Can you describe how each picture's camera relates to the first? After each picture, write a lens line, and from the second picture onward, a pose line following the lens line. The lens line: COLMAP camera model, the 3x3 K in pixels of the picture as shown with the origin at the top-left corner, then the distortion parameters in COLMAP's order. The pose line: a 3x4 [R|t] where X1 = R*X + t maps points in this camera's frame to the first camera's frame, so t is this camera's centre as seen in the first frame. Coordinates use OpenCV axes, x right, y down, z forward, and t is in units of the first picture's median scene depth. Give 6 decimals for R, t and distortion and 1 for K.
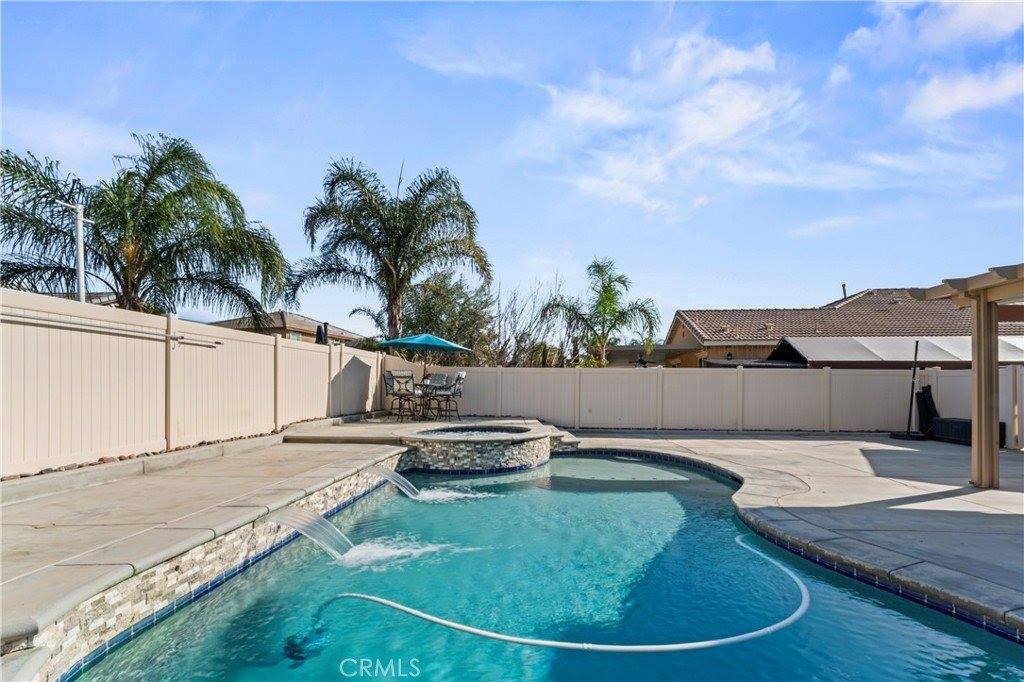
lens RADIAL K [[432.3, 0, 531.4], [0, 432.3, 384.2], [0, 0, 1]] dist [0.009306, -0.000358]
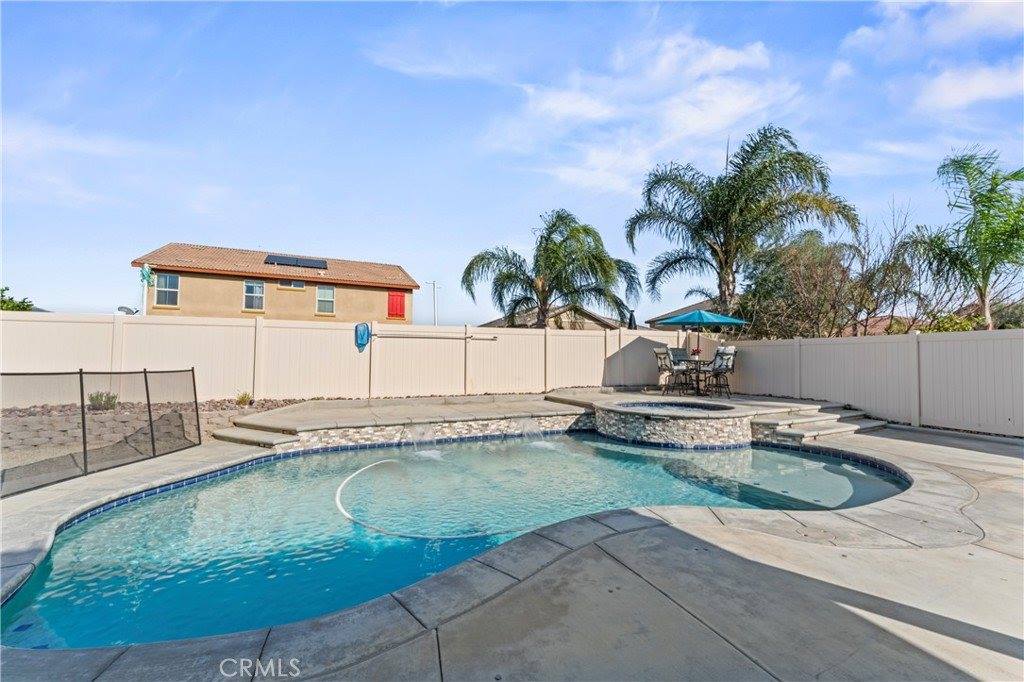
lens RADIAL K [[404.9, 0, 502.1], [0, 404.9, 342.6], [0, 0, 1]] dist [0.001522, -0.000172]
pose [[0.433649, -0.044965, -0.899959, 0.430599], [0.004567, 0.998851, -0.047706, 0.002337], [0.901070, 0.016577, 0.433356, 0.176487]]
